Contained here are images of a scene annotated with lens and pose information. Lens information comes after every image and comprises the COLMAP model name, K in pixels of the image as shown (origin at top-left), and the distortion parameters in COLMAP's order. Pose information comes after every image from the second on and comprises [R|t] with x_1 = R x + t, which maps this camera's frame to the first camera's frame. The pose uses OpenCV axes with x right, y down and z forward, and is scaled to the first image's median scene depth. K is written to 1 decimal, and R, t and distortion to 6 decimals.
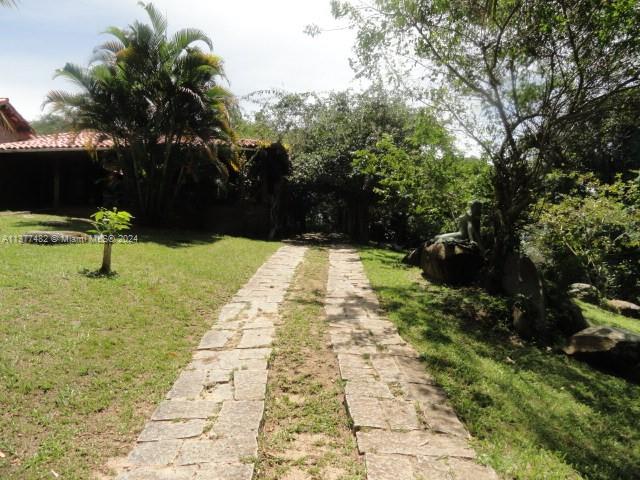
lens RADIAL K [[447.6, 0, 320.0], [0, 447.6, 240.0], [0, 0, 1]] dist [0.001220, 0.000733]
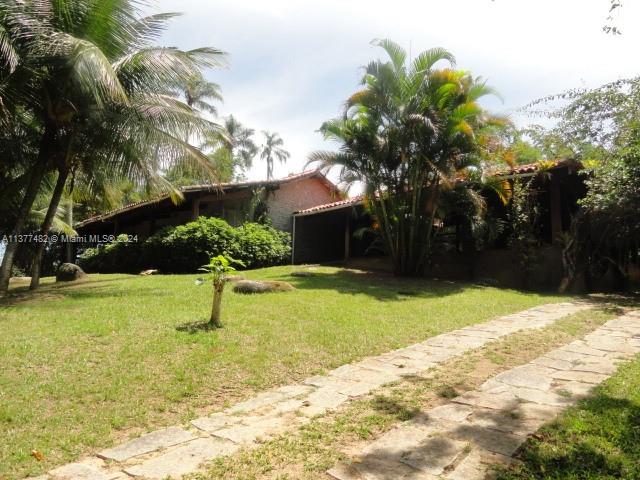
lens RADIAL K [[447.6, 0, 320.0], [0, 447.6, 240.0], [0, 0, 1]] dist [0.001220, 0.000733]
pose [[0.703024, -0.067519, -0.707954, 0.153459], [-0.017262, 0.993569, -0.111901, 0.000970], [0.710957, 0.090890, 0.697337, 0.262783]]
